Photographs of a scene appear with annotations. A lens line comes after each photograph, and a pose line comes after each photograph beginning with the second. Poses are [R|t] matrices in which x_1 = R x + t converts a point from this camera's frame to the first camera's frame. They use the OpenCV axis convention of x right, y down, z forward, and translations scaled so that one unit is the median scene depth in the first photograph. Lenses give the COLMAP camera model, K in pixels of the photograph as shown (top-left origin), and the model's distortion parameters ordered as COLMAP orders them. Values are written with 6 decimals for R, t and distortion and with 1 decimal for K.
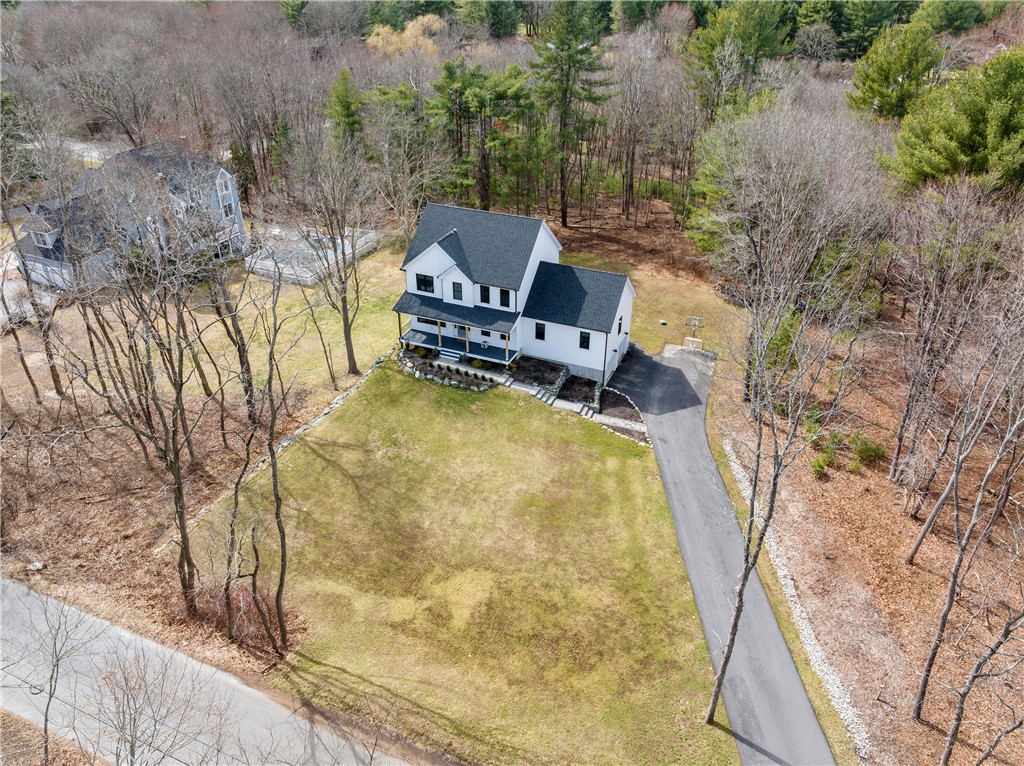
lens RADIAL K [[719.0, 0, 518.0], [0, 719.0, 381.1], [0, 0, 1]] dist [-0.033197, -0.001659]
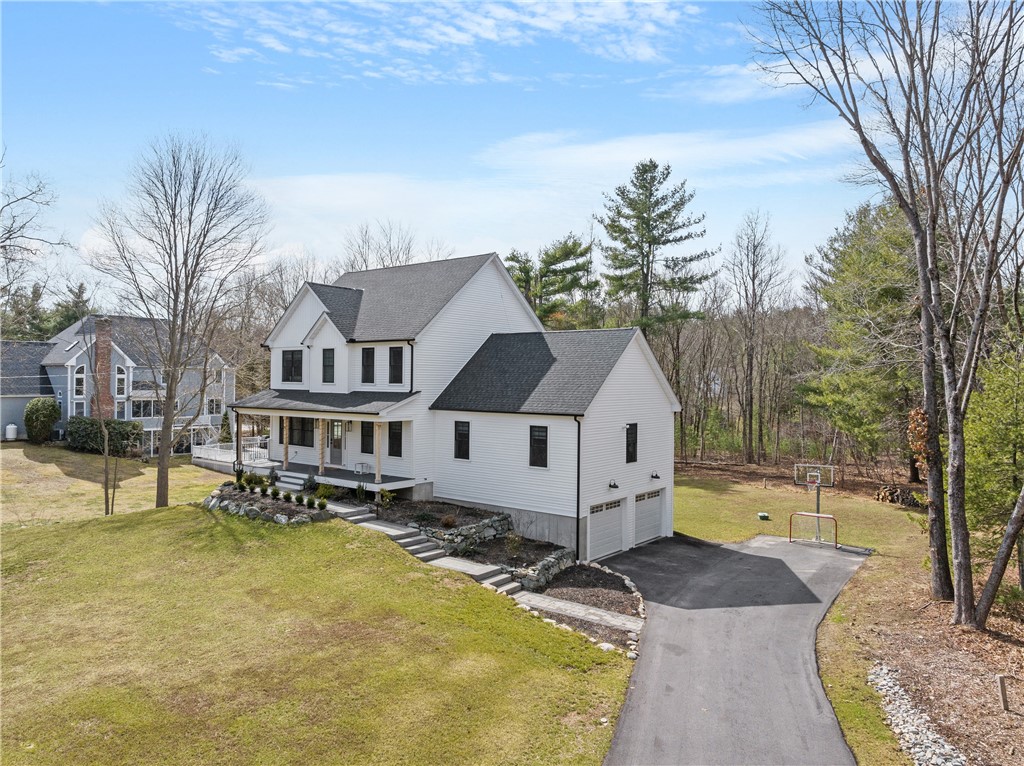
lens RADIAL K [[719.0, 0, 518.0], [0, 719.0, 381.1], [0, 0, 1]] dist [-0.033197, -0.001659]
pose [[0.966082, 0.004488, -0.258197, 0.197046], [-0.137631, 0.854957, -0.500107, 0.138689], [0.218503, 0.518680, 0.826576, 0.586035]]
